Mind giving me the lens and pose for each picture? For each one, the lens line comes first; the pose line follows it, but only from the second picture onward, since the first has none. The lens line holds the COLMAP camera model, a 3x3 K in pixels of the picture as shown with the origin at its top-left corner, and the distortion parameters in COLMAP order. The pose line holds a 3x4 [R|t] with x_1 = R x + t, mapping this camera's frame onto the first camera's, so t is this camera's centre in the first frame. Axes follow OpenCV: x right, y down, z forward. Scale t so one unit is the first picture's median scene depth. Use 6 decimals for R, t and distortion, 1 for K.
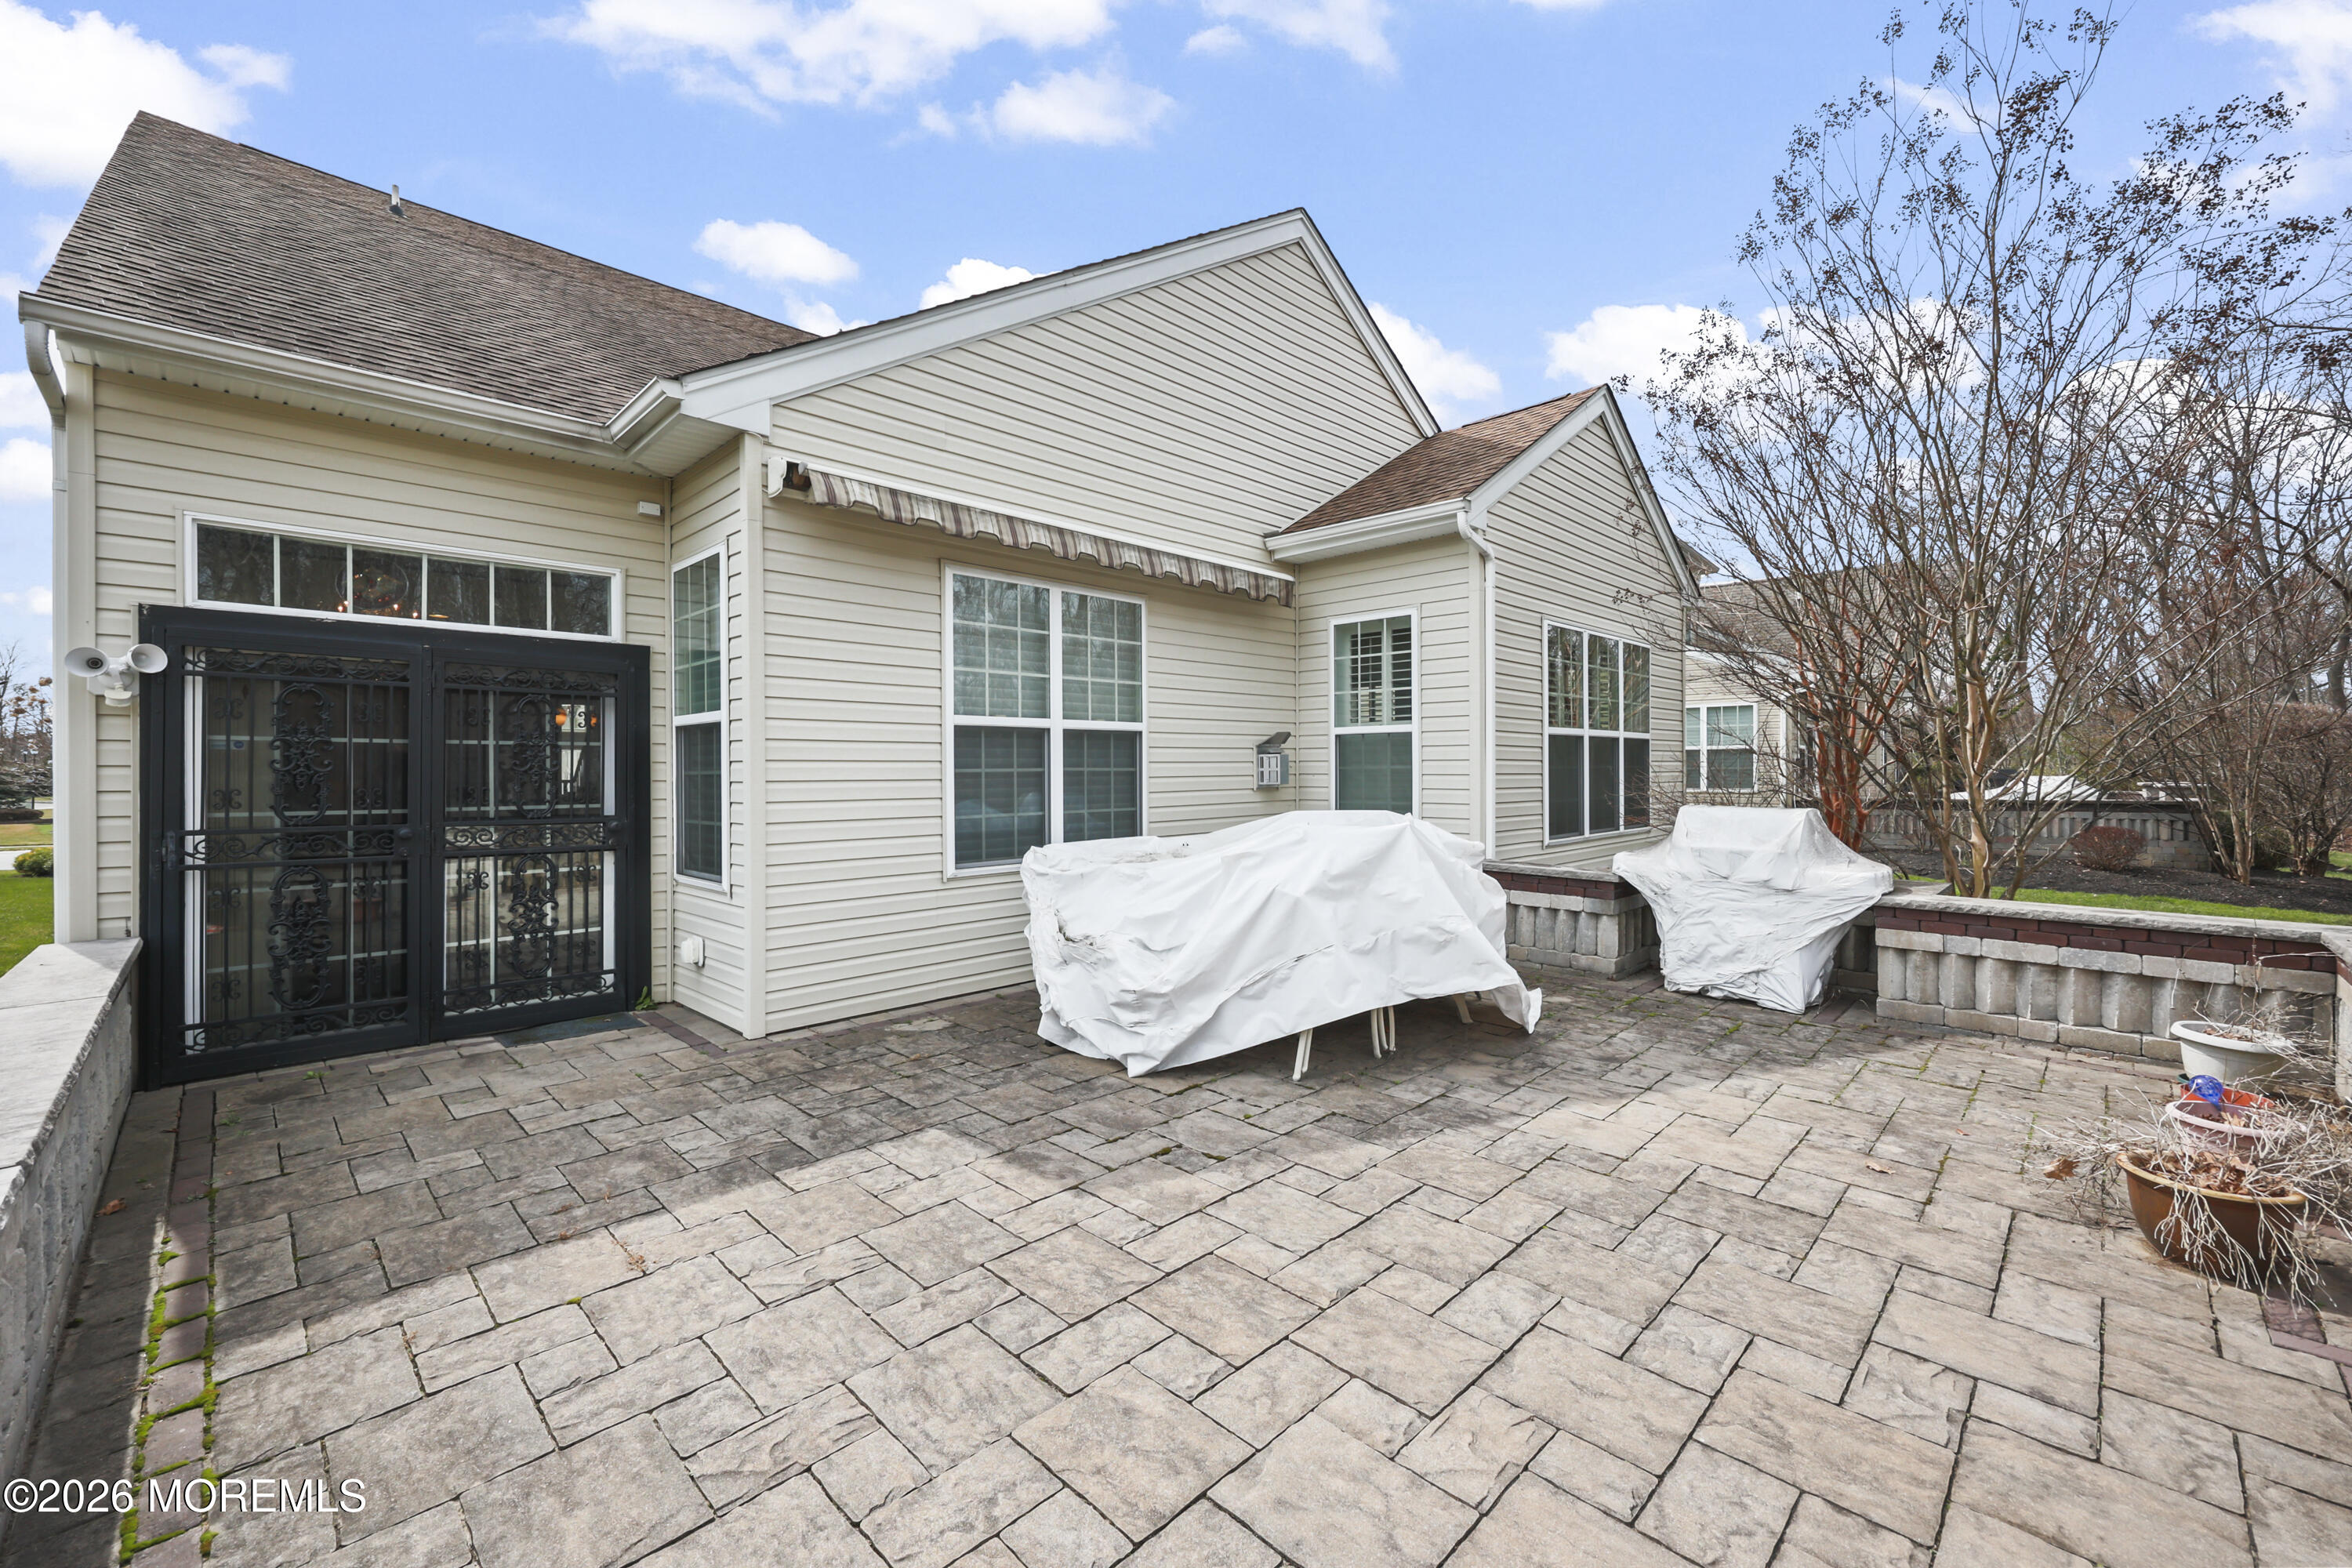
lens RADIAL K [[955.1, 0, 1175.7], [0, 955.1, 777.9], [0, 0, 1]] dist [-0.000723, 0.000011]
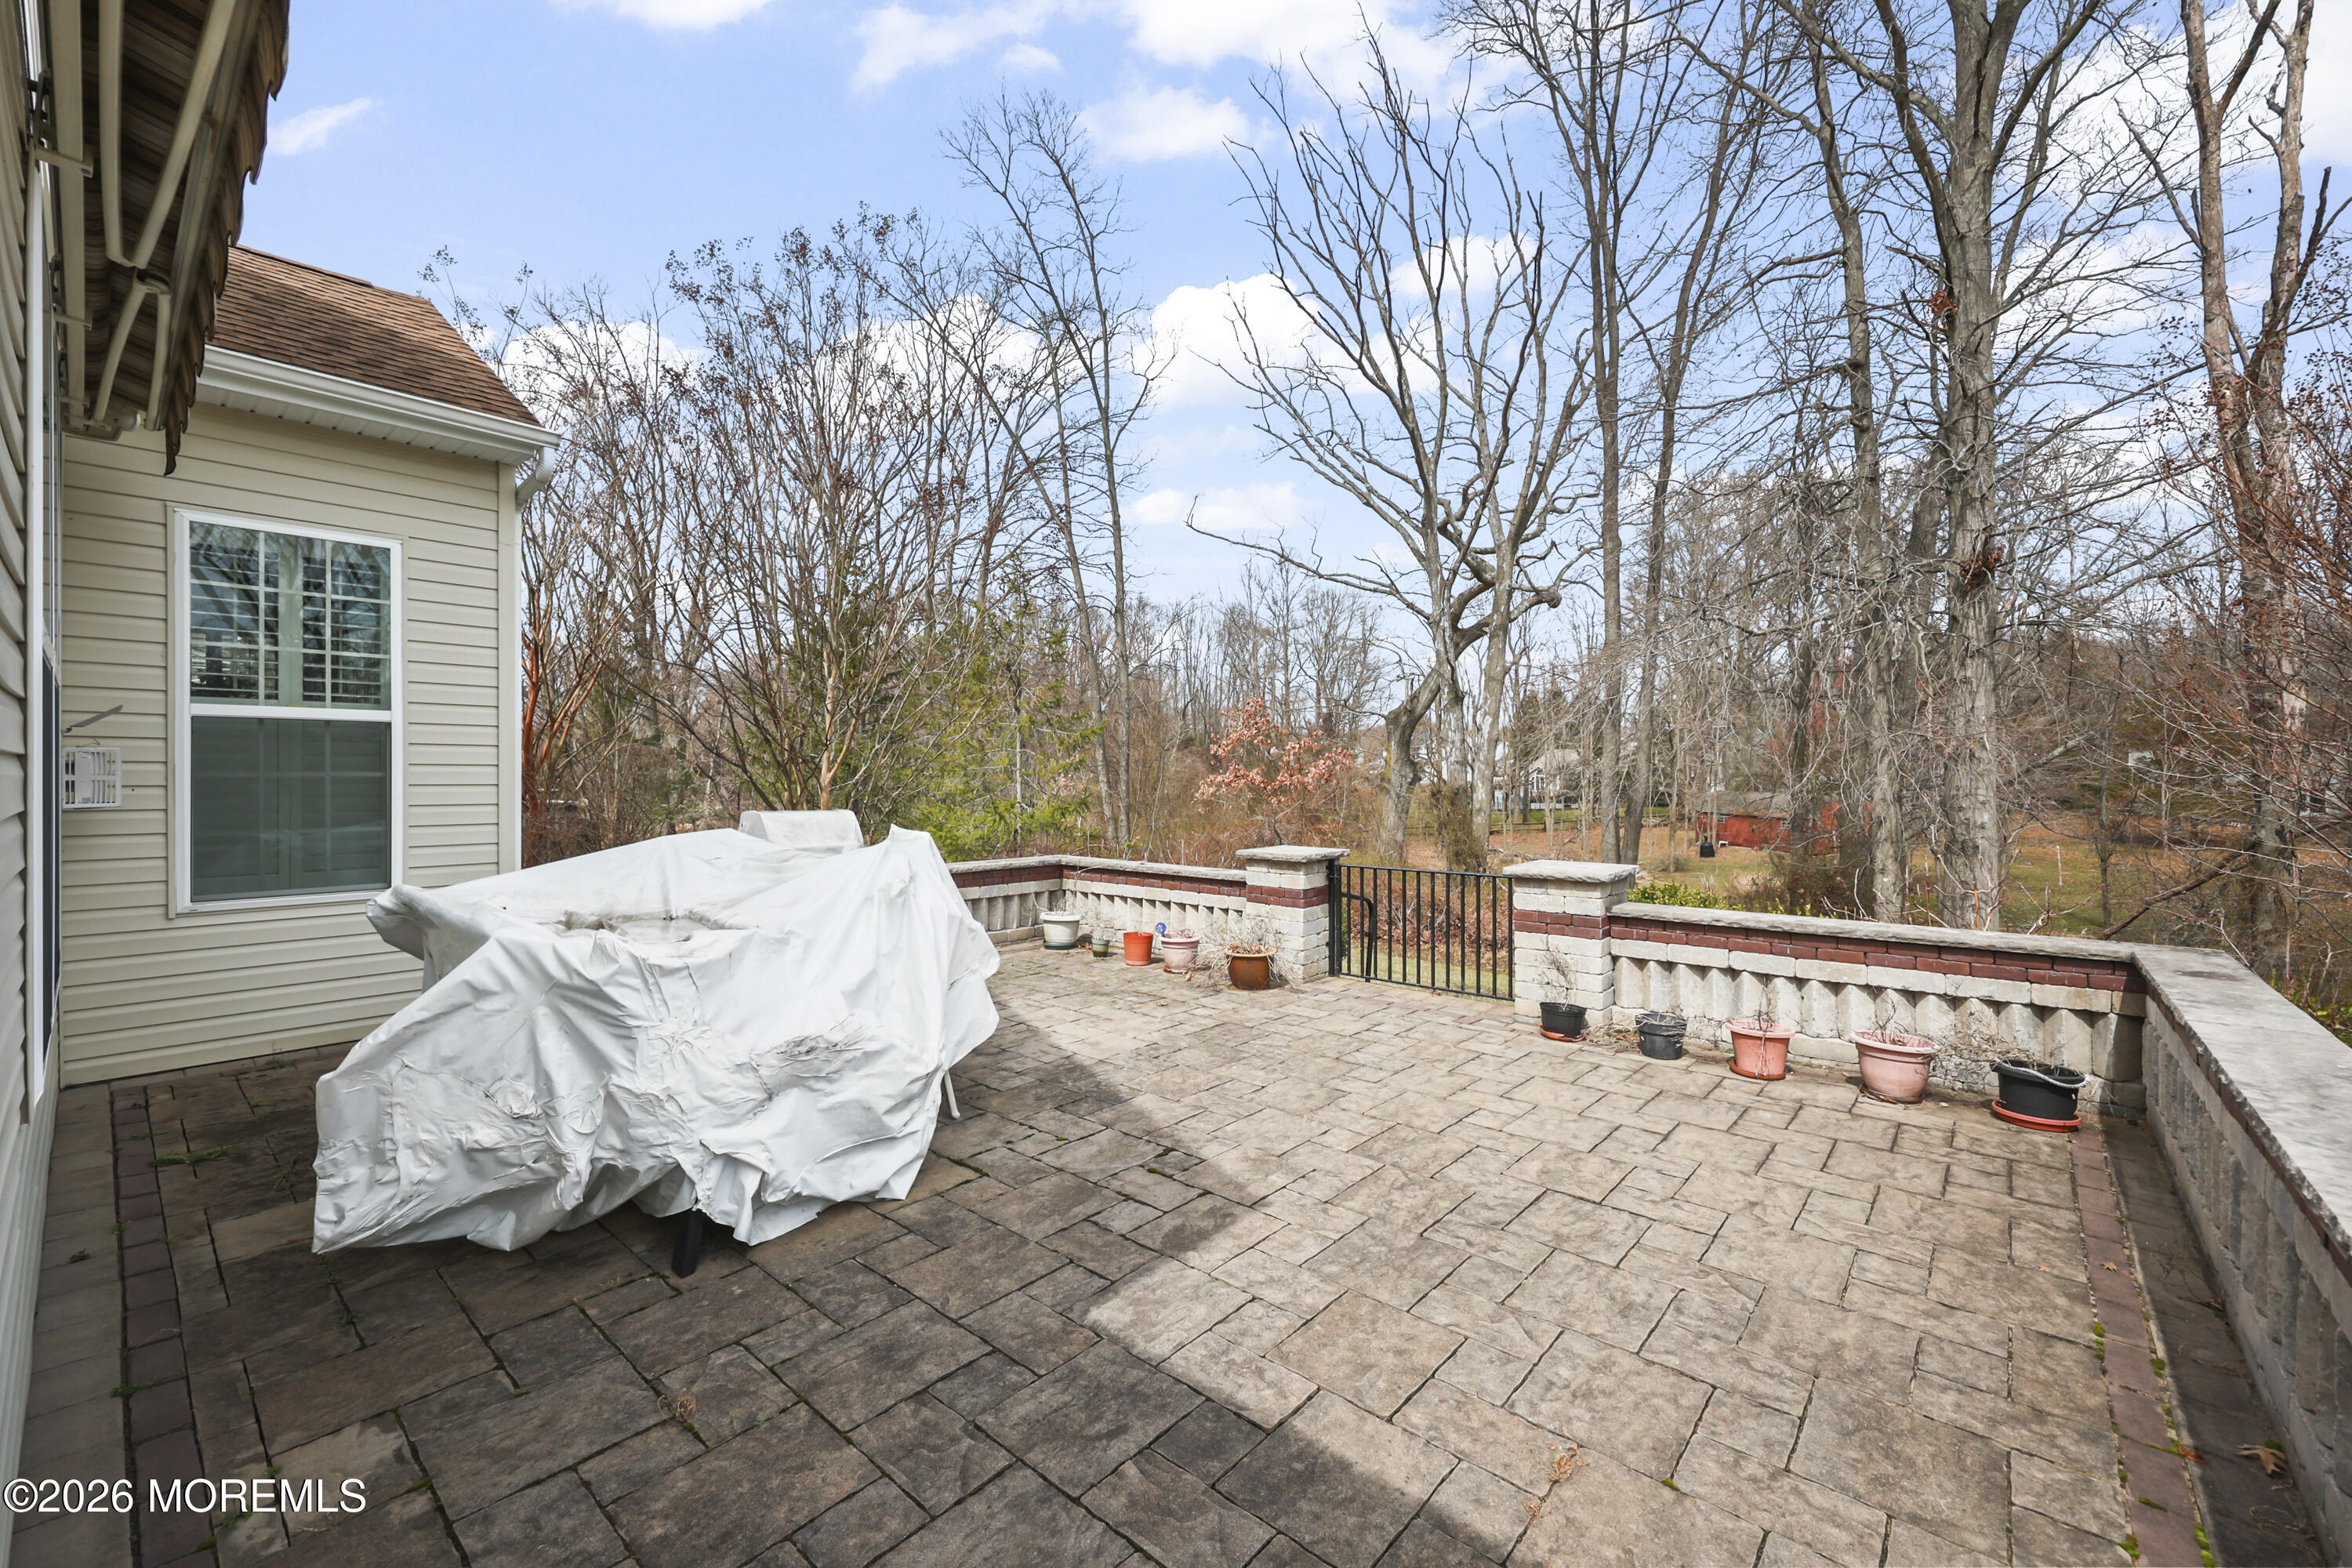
lens RADIAL K [[955.1, 0, 1178.7], [0, 955.1, 777.3], [0, 0, 1]] dist [-0.000723, 0.000011]
pose [[-0.069695, 0.000676, 0.997568, -0.908269], [0.008060, 0.999968, -0.000114, -0.009000], [-0.997536, 0.008033, -0.069698, 0.962304]]
